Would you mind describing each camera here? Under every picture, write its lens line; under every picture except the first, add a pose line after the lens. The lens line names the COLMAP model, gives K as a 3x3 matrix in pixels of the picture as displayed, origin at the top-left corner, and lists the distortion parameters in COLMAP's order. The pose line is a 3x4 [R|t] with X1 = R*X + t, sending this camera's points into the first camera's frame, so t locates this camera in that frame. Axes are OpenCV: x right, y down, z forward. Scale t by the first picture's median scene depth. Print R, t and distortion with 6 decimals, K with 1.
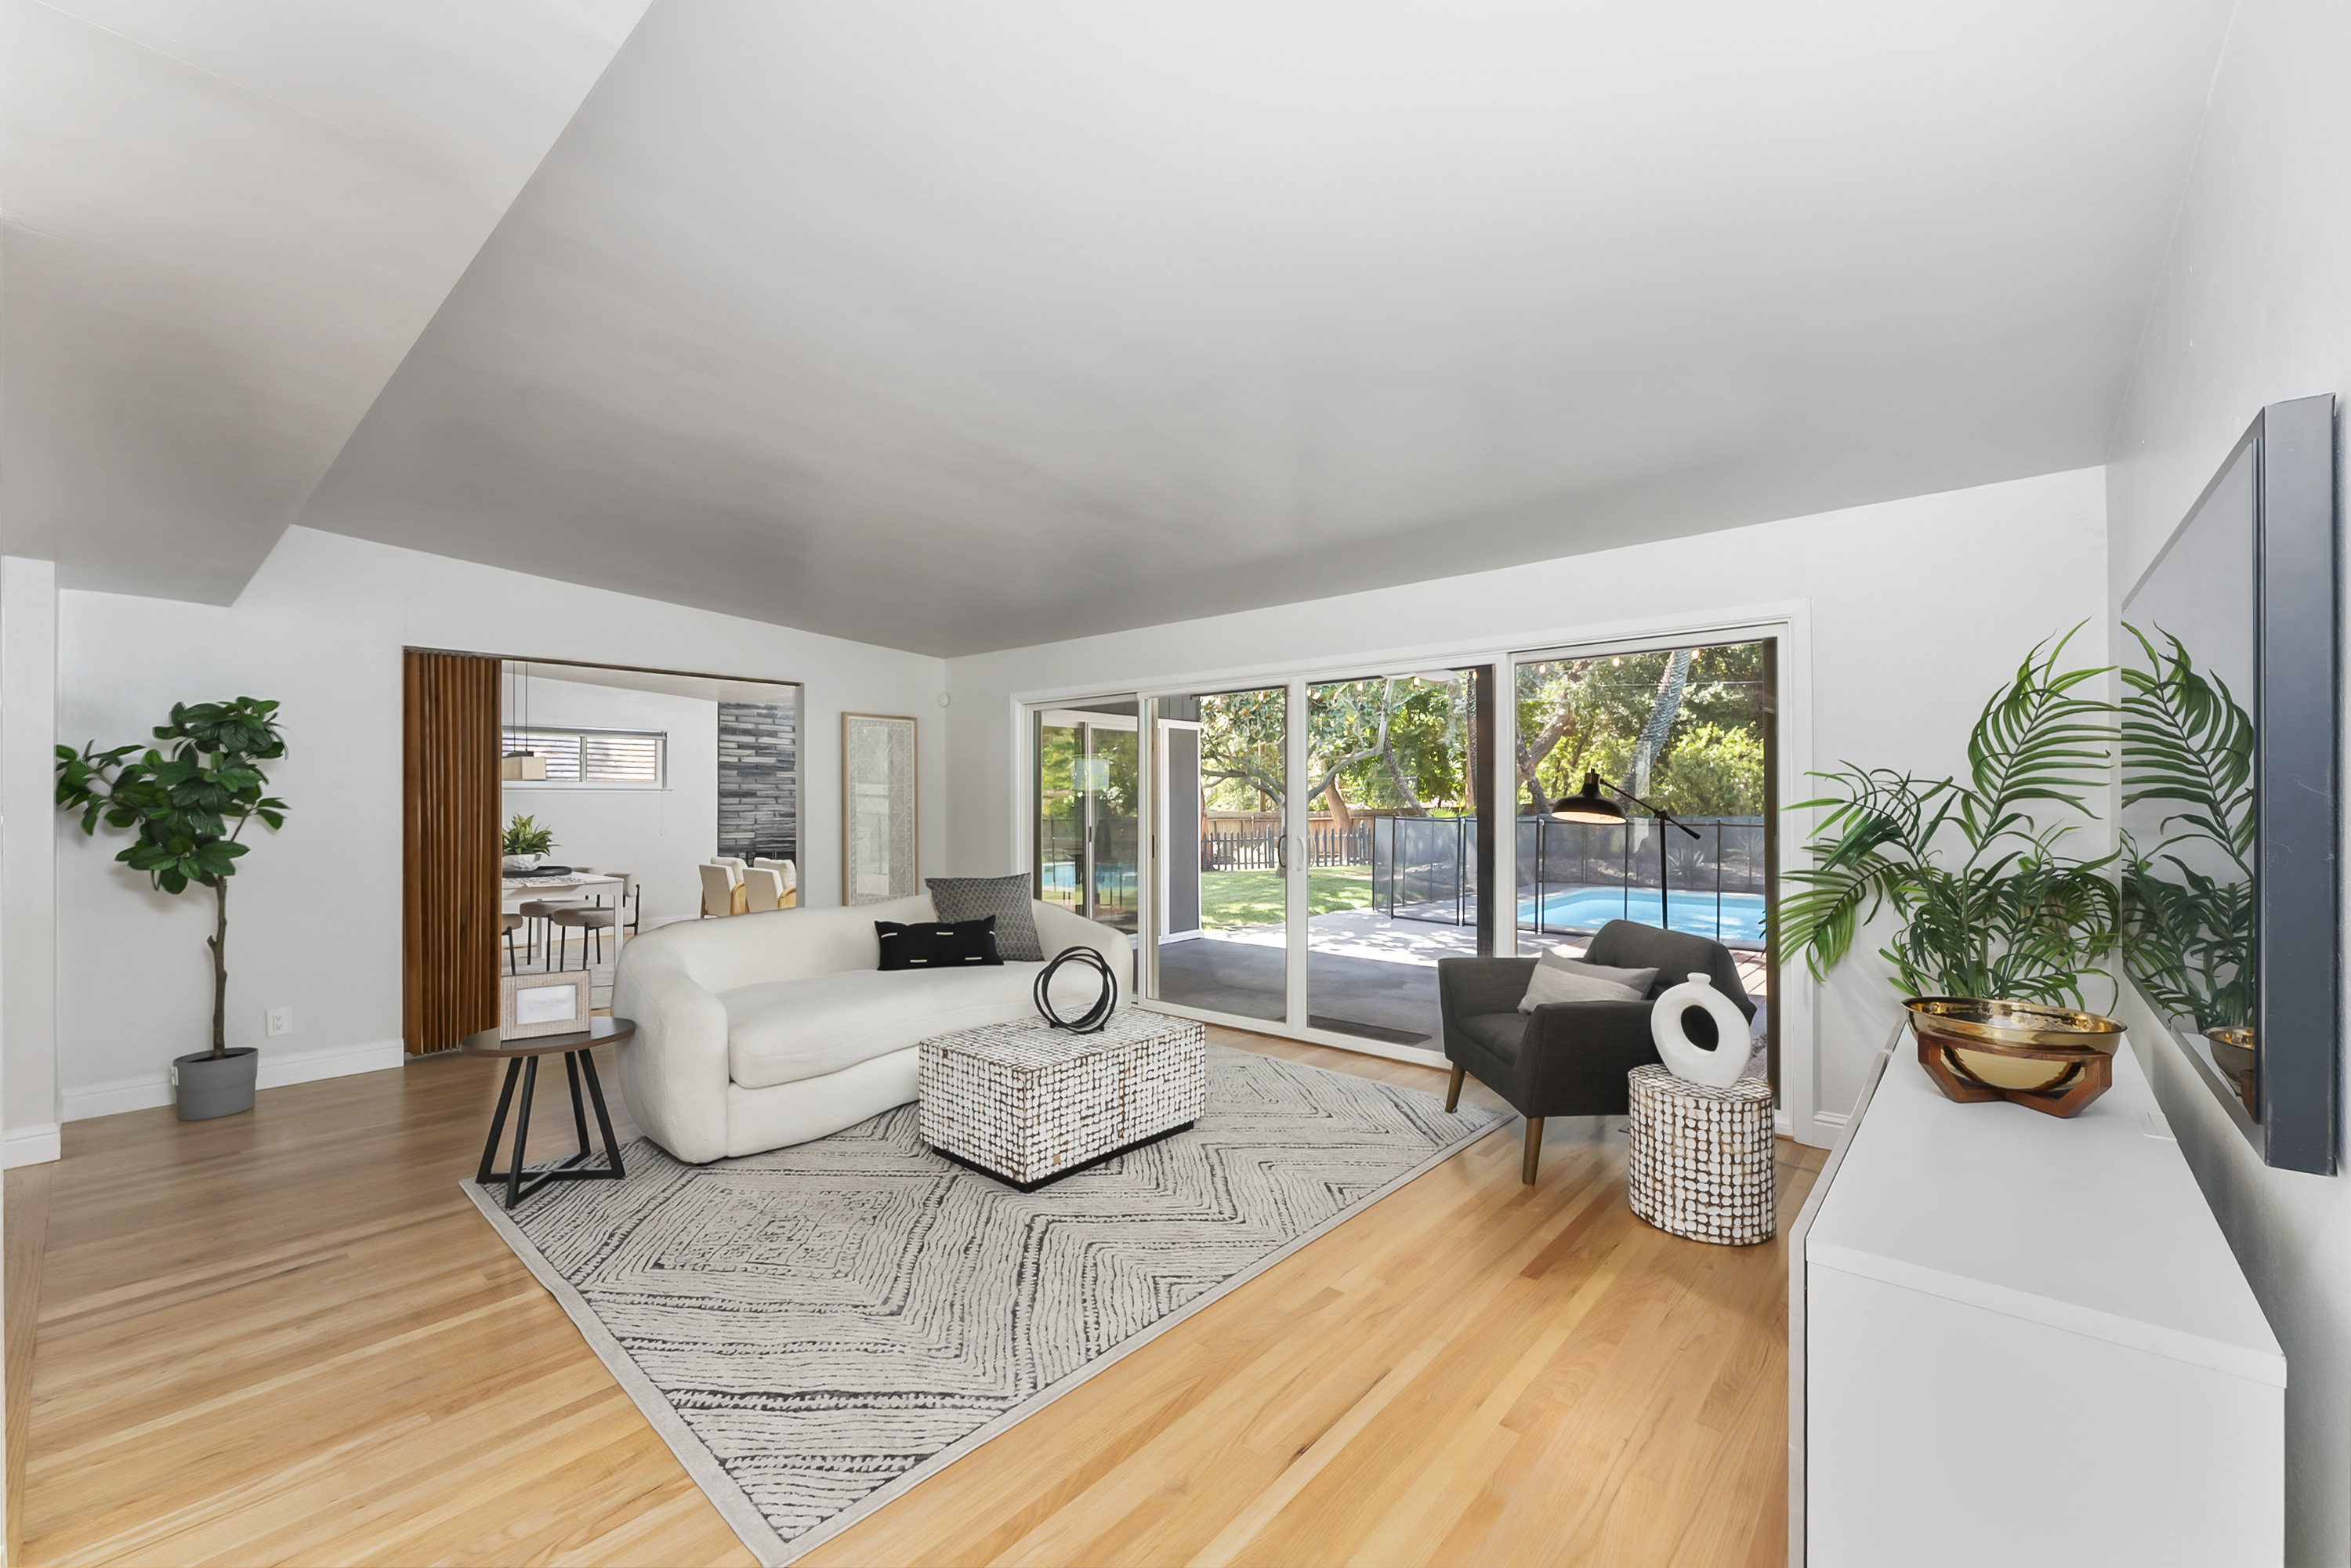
lens RADIAL K [[940.7, 0, 1160.2], [0, 940.7, 784.6], [0, 0, 1]] dist [-0.000026, -0.000067]
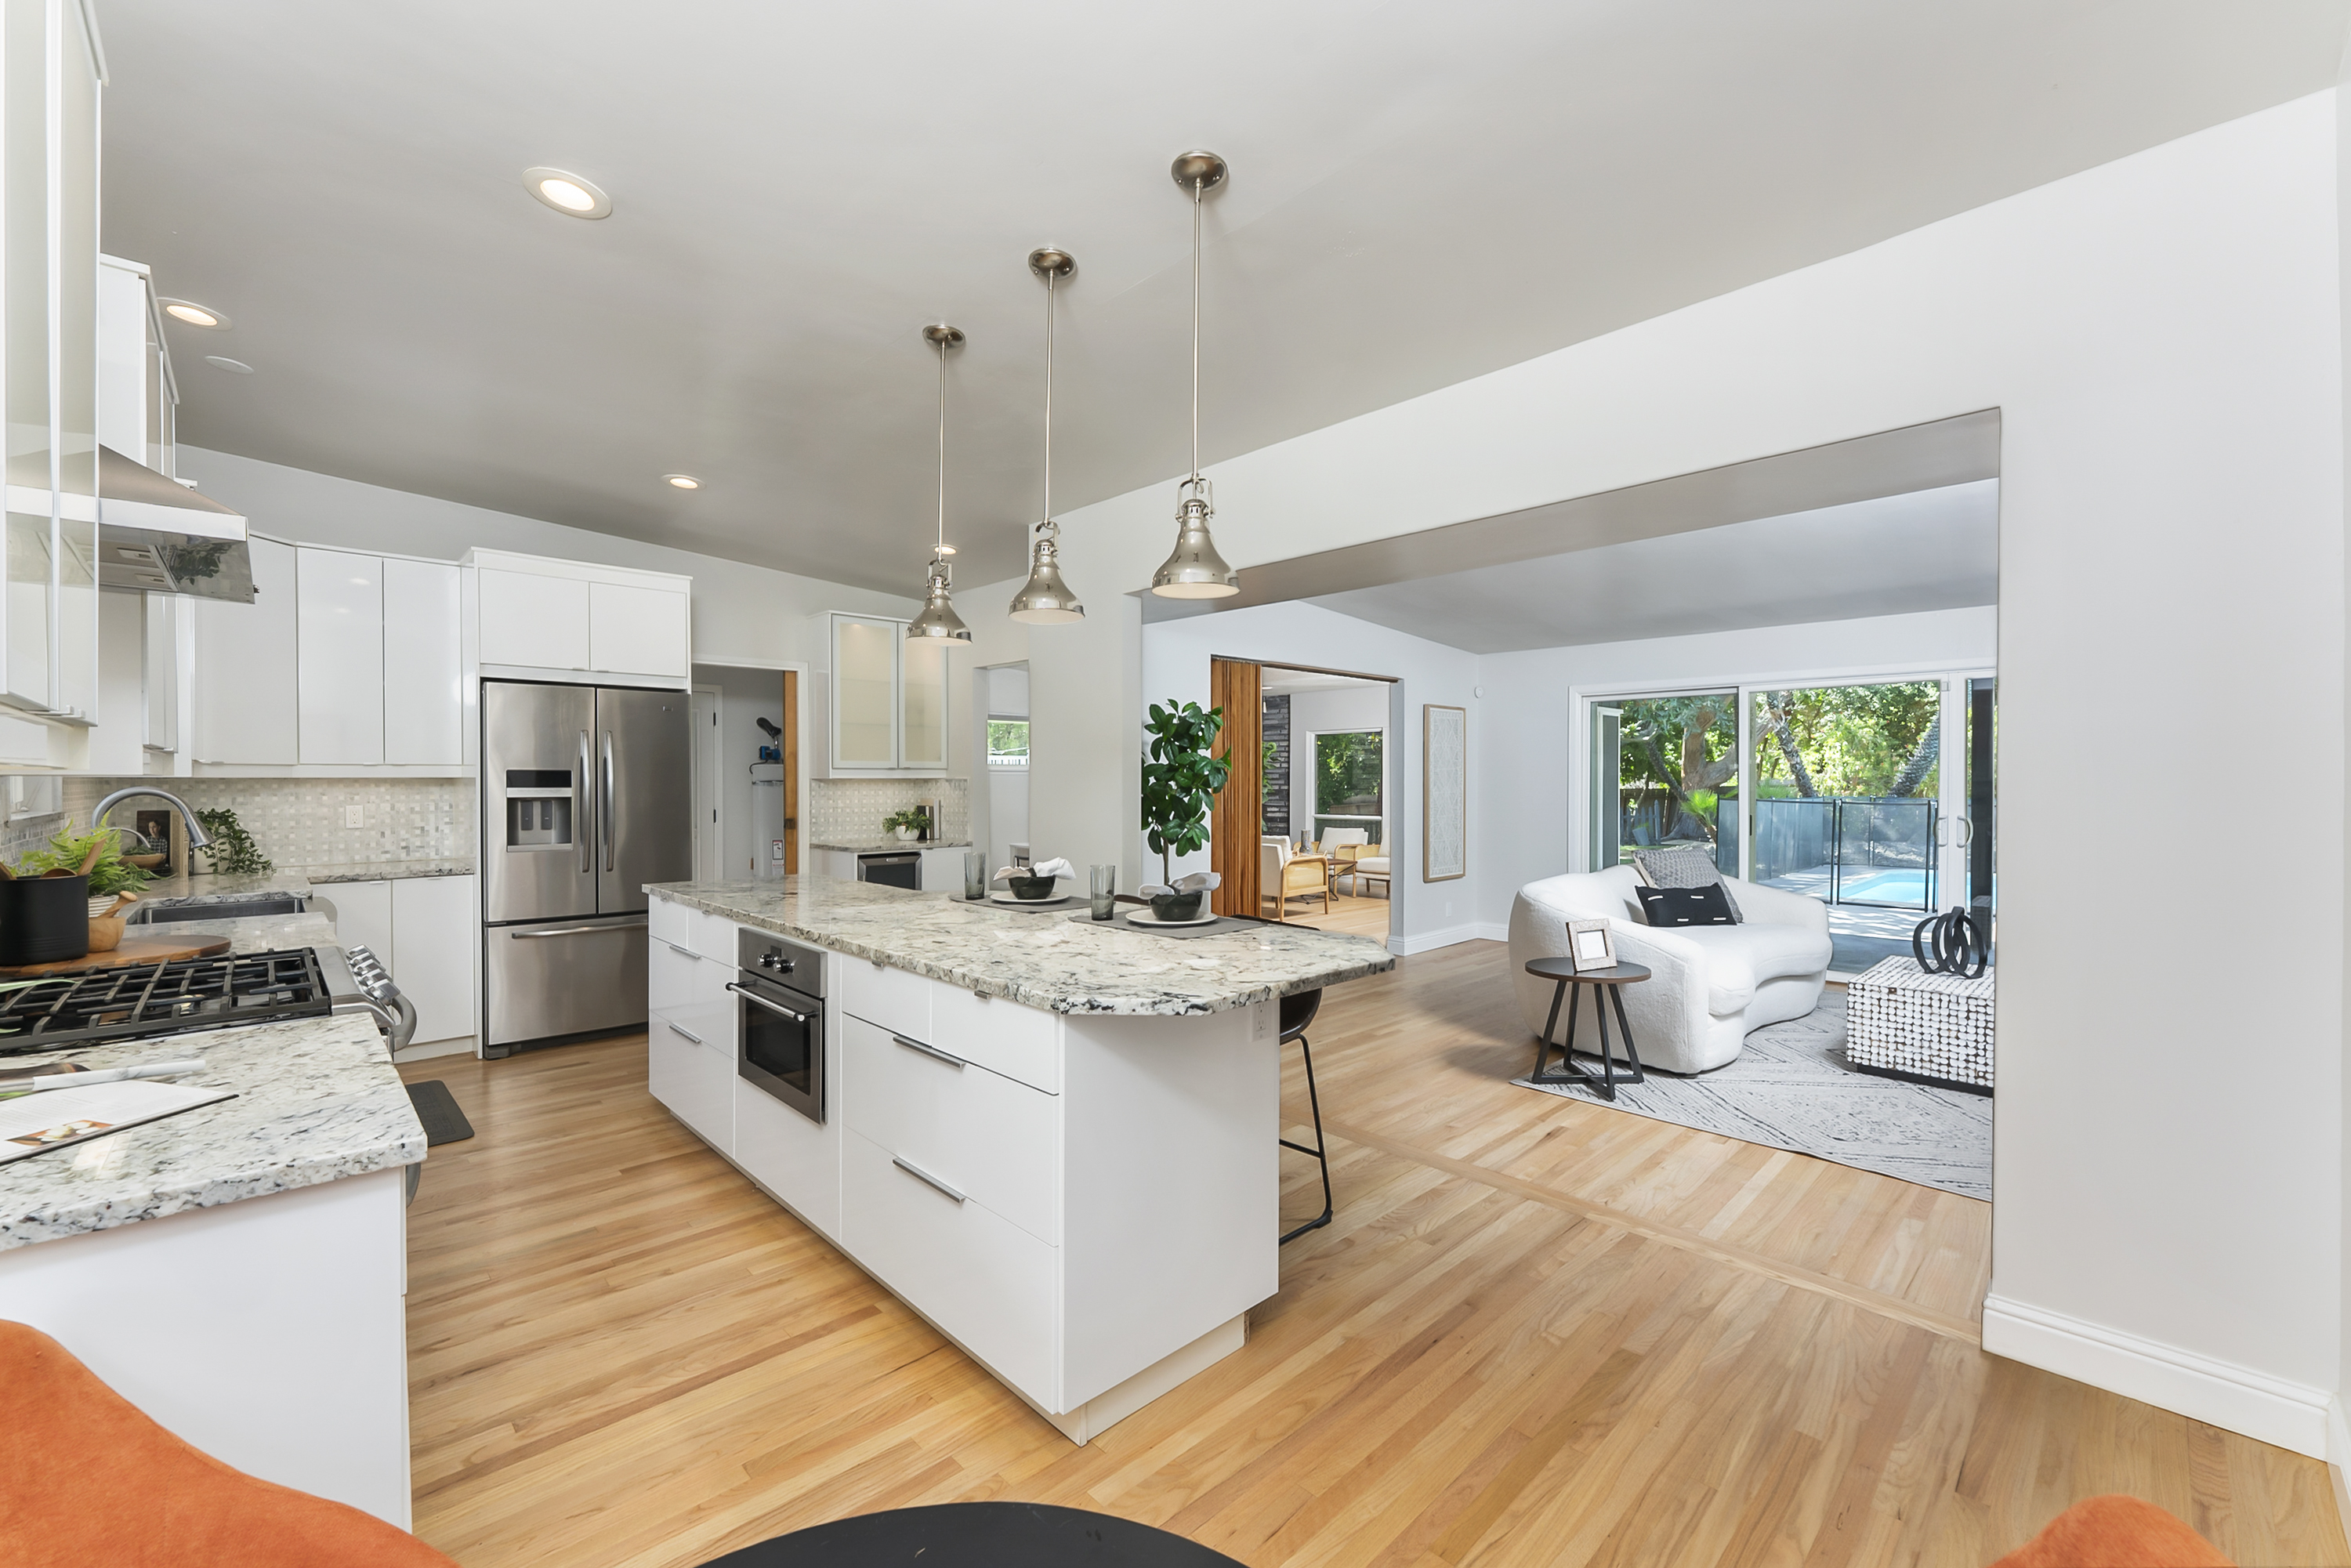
lens RADIAL K [[940.7, 0, 1187.9], [0, 940.7, 783.4], [0, 0, 1]] dist [-0.000026, -0.000067]
pose [[0.997972, 0.005584, -0.063407, -1.048408], [-0.004327, 0.999792, 0.019931, -0.006702], [0.063505, -0.019617, 0.997789, -0.278068]]
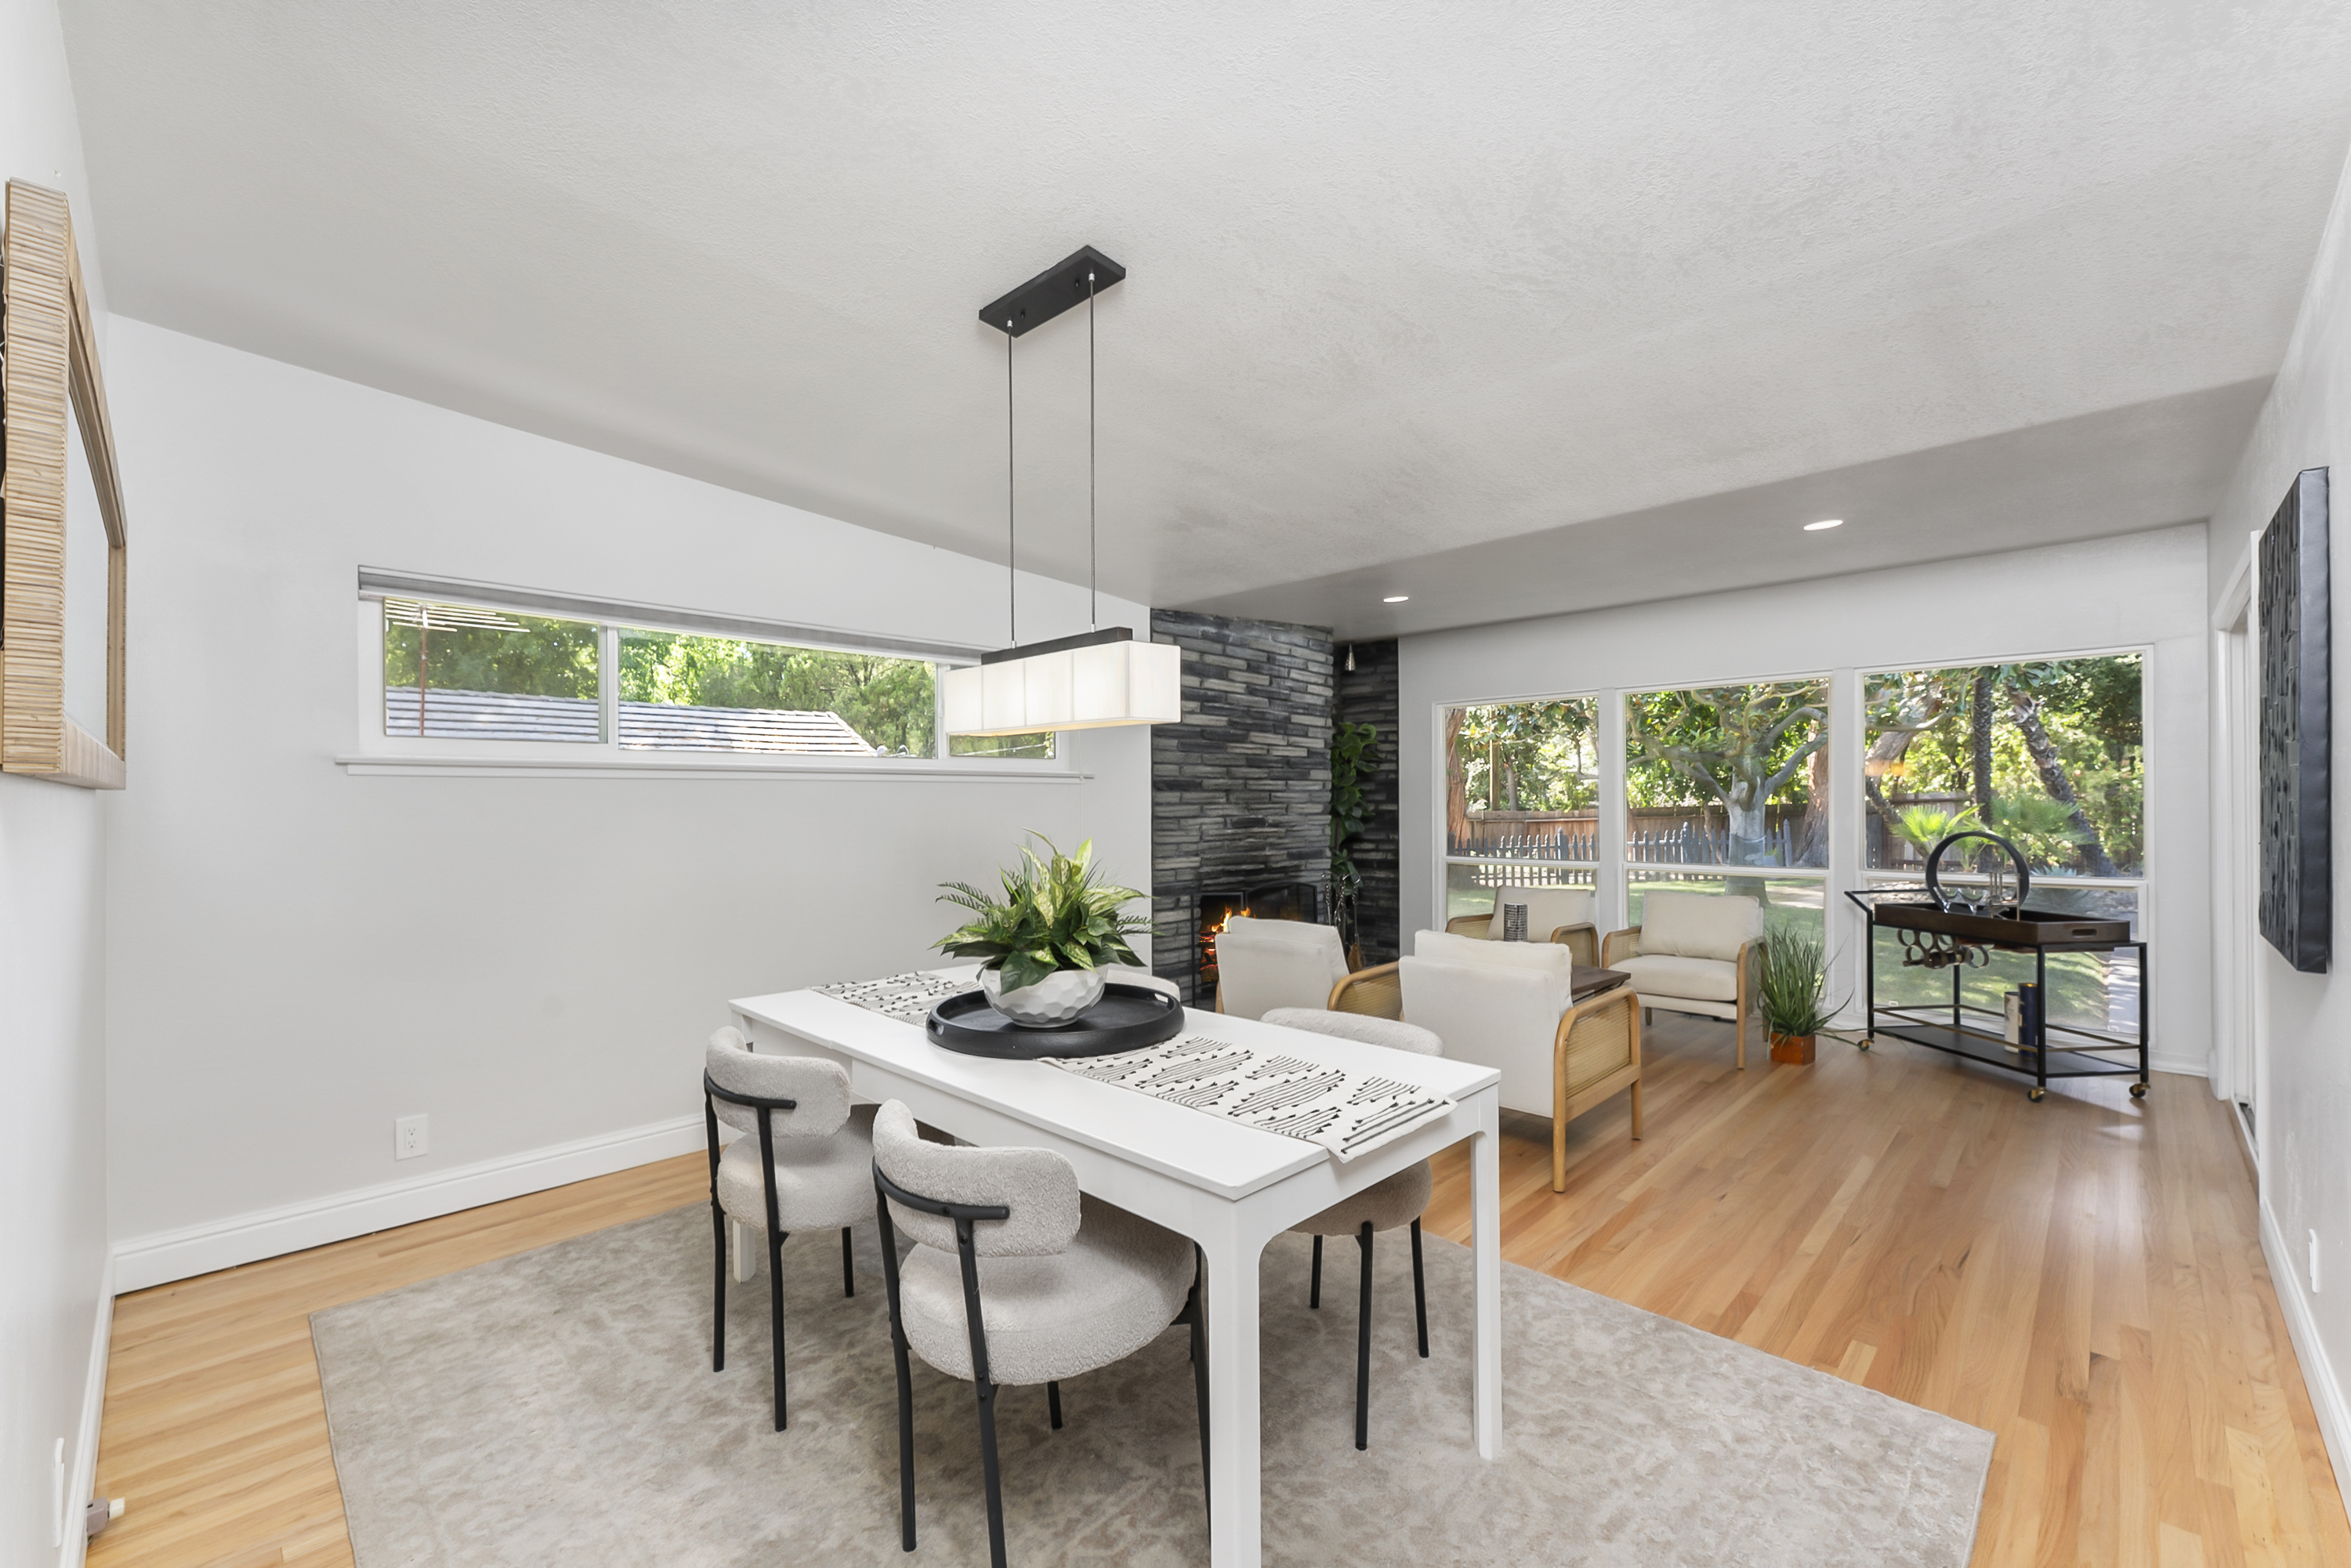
lens RADIAL K [[962.8, 0, 1169.9], [0, 962.8, 793.1], [0, 0, 1]] dist [0.001268, 0.000195]
pose [[0.999479, 0.003276, -0.032113, -1.323493], [-0.002774, 0.999873, 0.015664, 0.019288], [0.032160, -0.015566, 0.999362, 1.400171]]
